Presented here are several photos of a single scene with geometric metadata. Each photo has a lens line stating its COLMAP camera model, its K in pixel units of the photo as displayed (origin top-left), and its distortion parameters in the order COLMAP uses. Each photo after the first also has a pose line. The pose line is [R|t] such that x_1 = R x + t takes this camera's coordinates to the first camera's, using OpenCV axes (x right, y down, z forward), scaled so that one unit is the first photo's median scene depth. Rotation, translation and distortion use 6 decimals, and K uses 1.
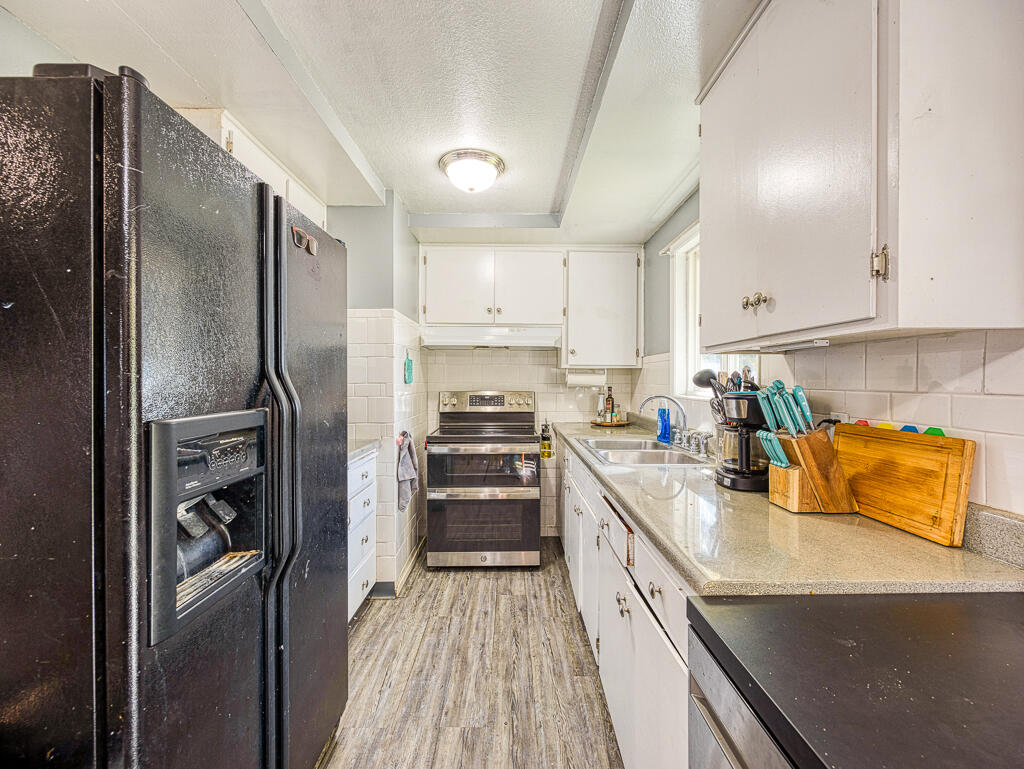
lens RADIAL K [[442.7, 0, 507.3], [0, 442.7, 383.3], [0, 0, 1]] dist [-0.002889, -0.000572]
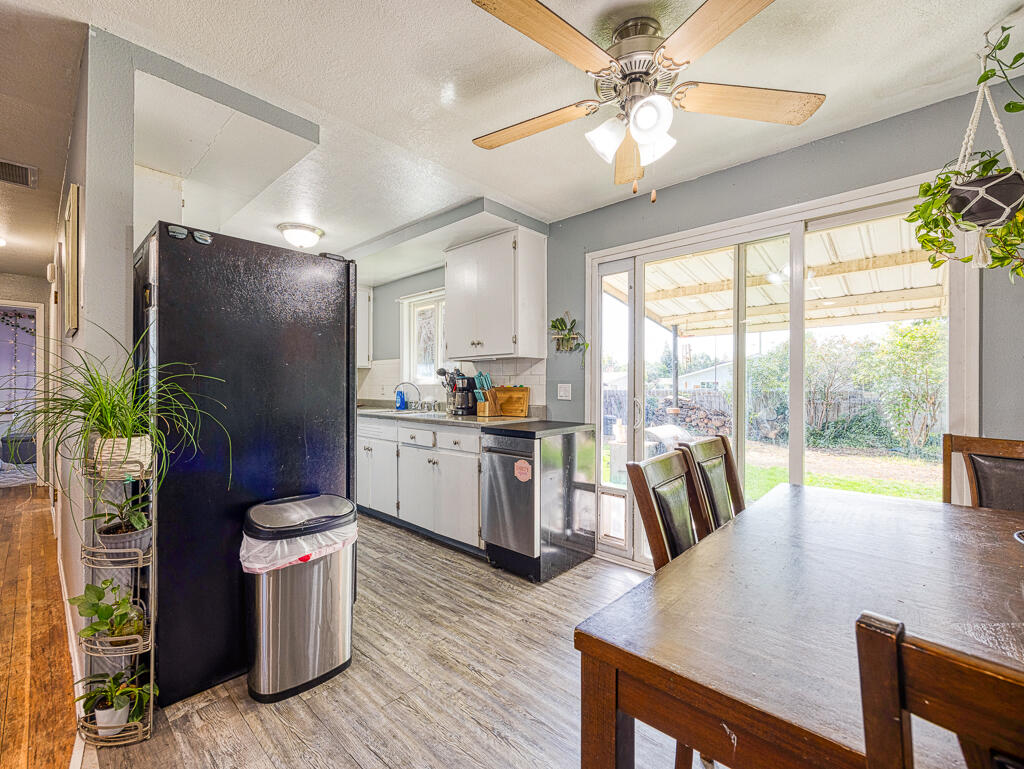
lens RADIAL K [[442.7, 0, 505.7], [0, 442.7, 386.6], [0, 0, 1]] dist [-0.002889, -0.000572]
pose [[0.689885, -0.000621, 0.723918, -1.315832], [0.005803, 0.999972, -0.004672, 0.104041], [-0.723895, 0.007424, 0.689870, -1.054803]]
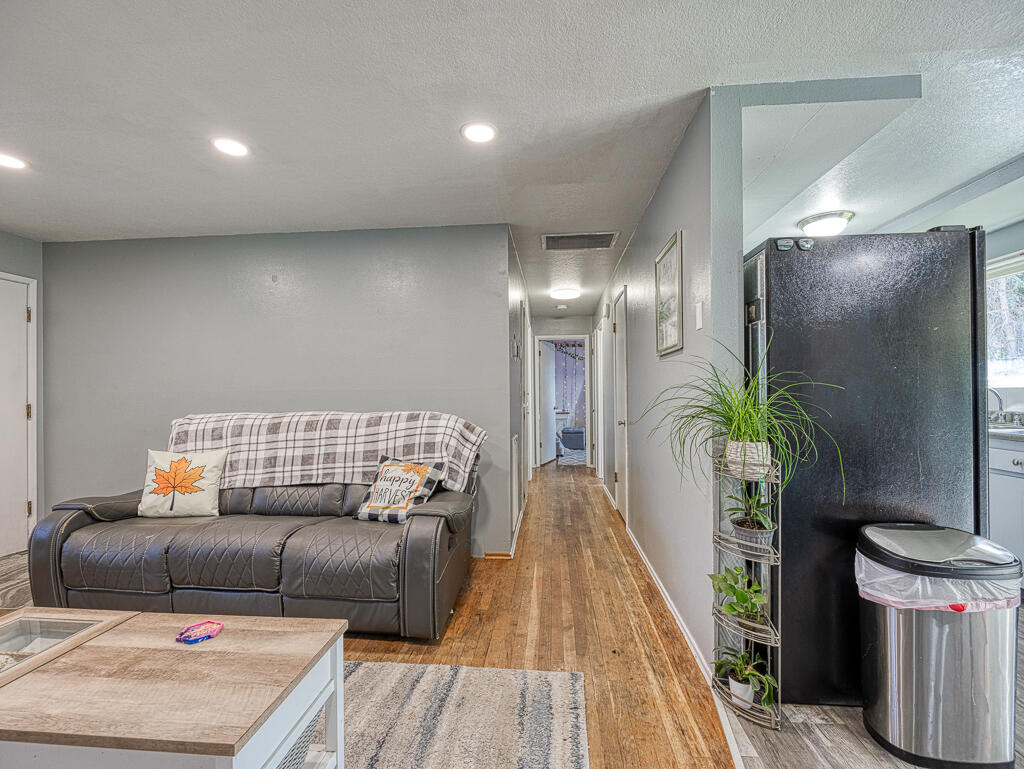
lens RADIAL K [[442.7, 0, 506.6], [0, 442.7, 390.8], [0, 0, 1]] dist [-0.002889, -0.000572]
pose [[0.994057, -0.014216, -0.107927, -1.737456], [0.012462, 0.999779, -0.016910, 0.092069], [0.108143, 0.015464, 0.994015, -0.876657]]
